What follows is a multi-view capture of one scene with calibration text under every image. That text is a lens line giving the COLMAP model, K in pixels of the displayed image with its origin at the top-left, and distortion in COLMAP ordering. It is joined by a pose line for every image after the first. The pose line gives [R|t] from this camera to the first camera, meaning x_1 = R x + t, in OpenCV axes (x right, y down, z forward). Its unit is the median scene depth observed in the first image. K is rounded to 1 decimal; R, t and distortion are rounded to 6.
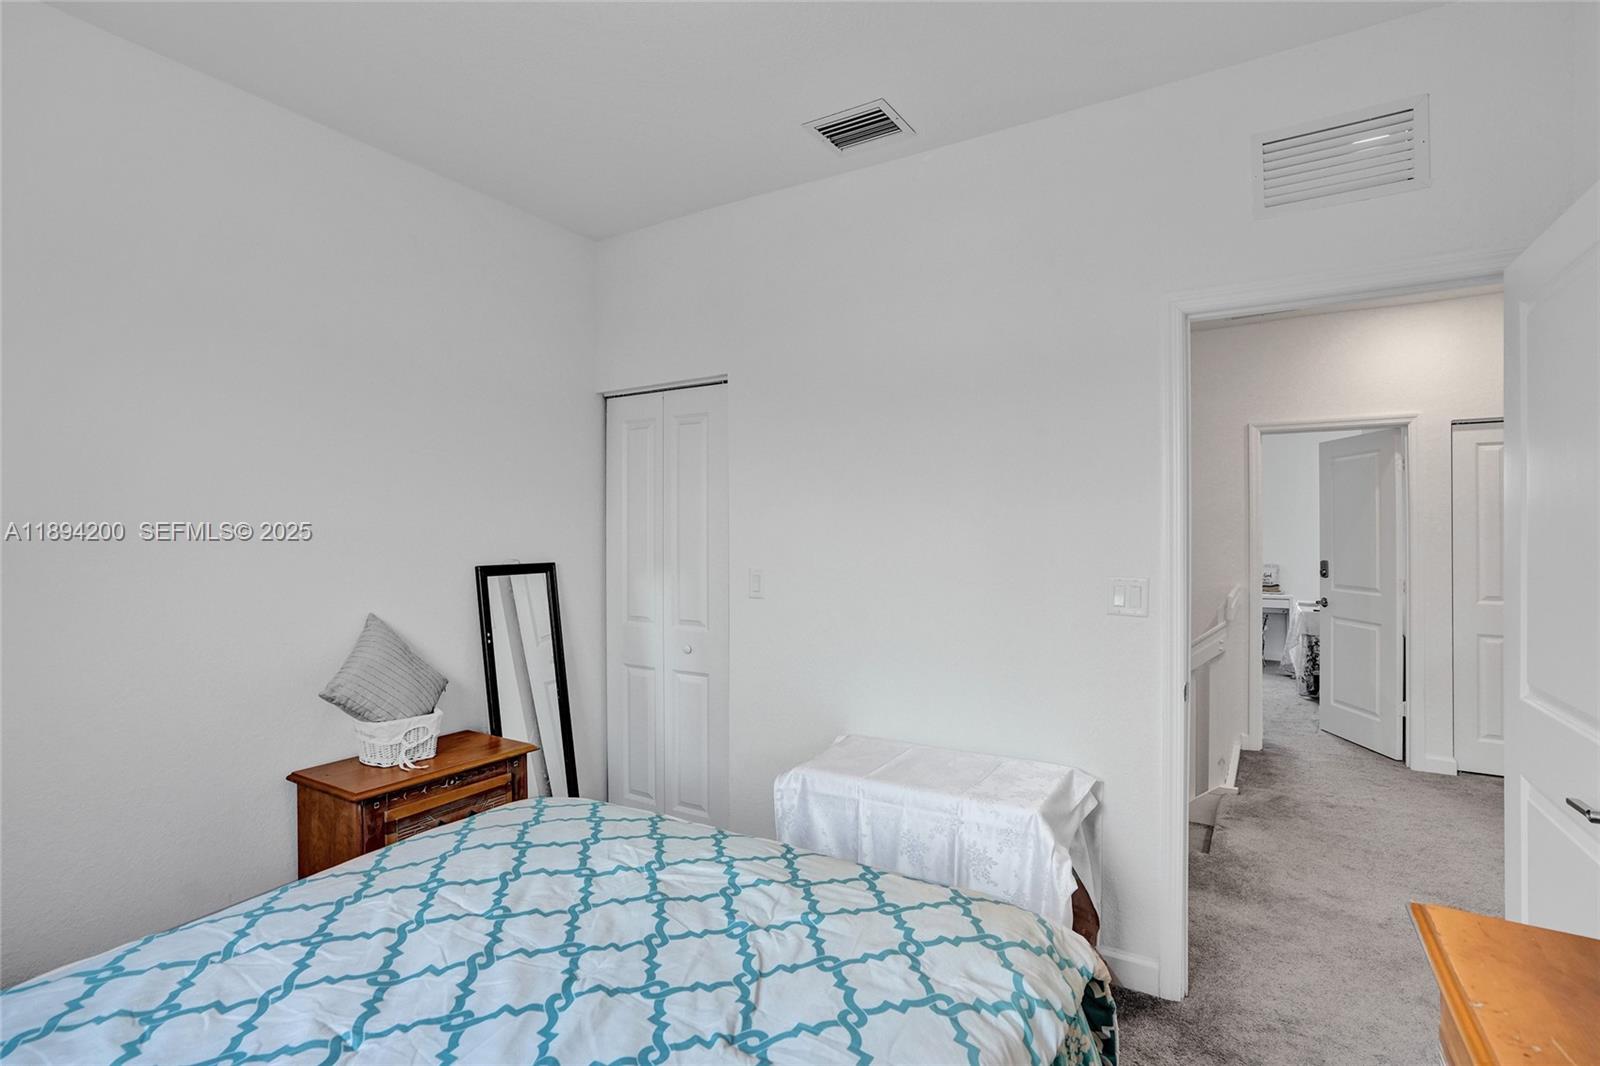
lens RADIAL K [[772.2, 0, 796.6], [0, 772.2, 532.0], [0, 0, 1]] dist [-0.038655, 0.018351]
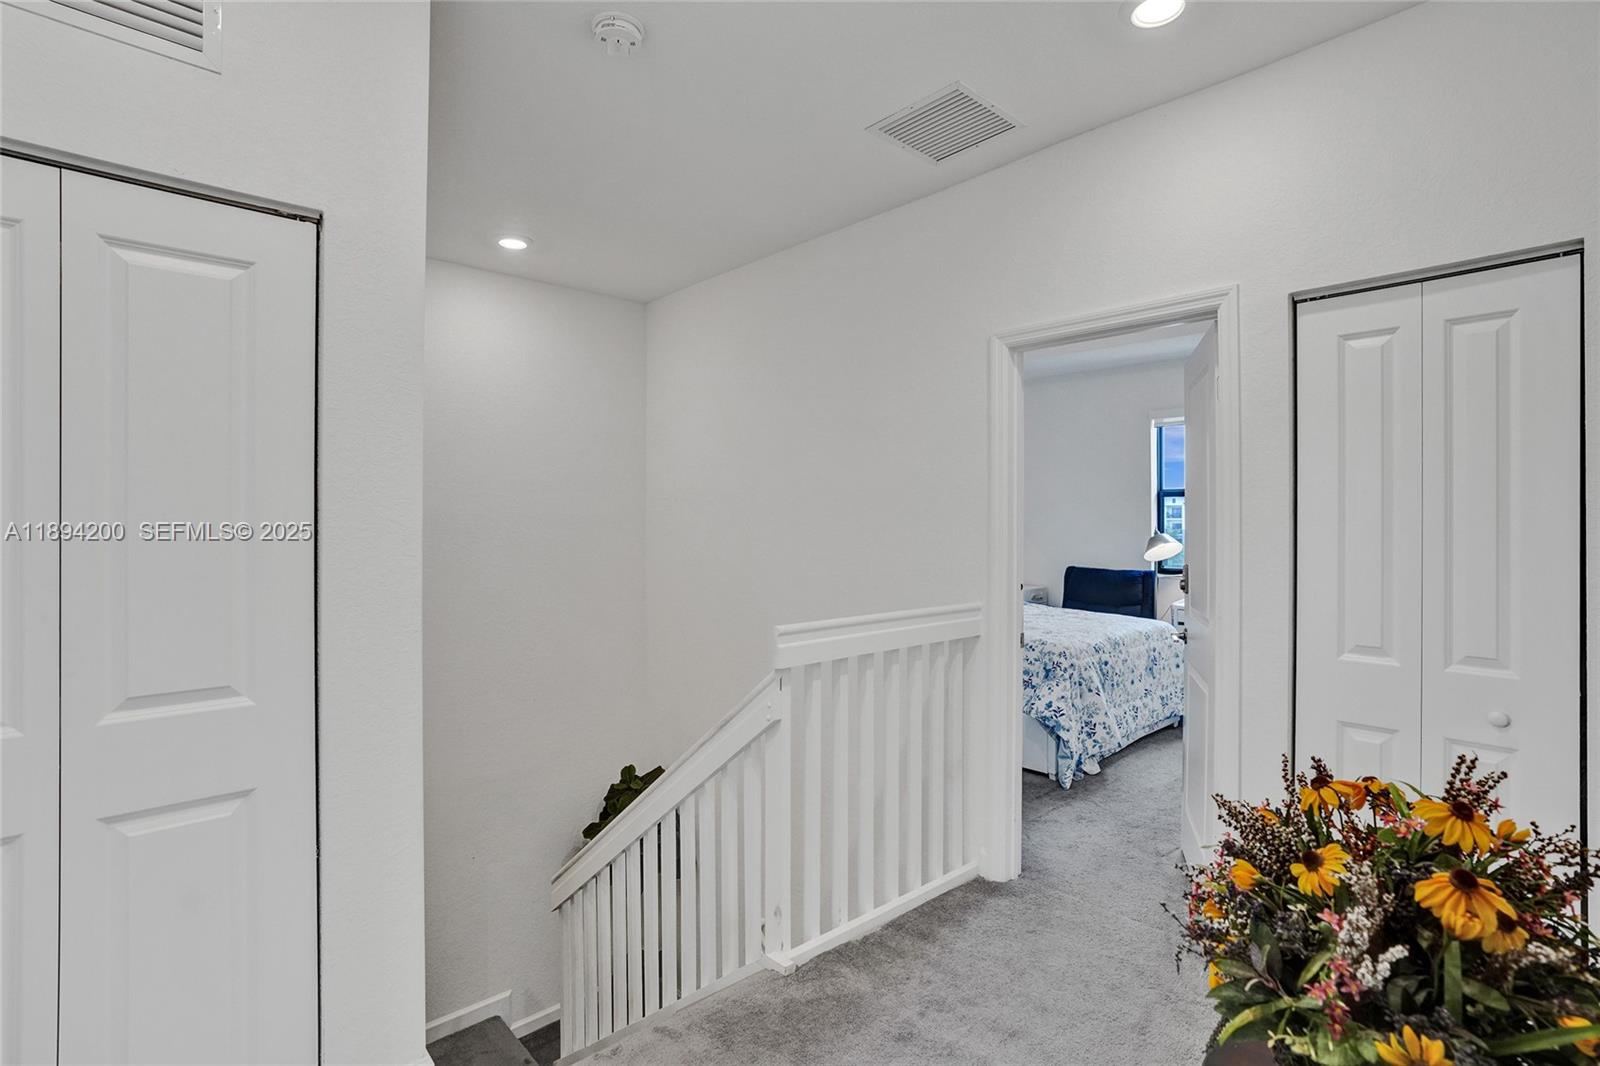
lens RADIAL K [[772.2, 0, 805.7], [0, 772.2, 523.3], [0, 0, 1]] dist [-0.038655, 0.018351]
pose [[0.962913, 0.001427, -0.269808, 0.696119], [-0.000226, 0.999990, 0.004484, 0.003564], [0.269812, -0.004257, 0.962904, 0.425598]]
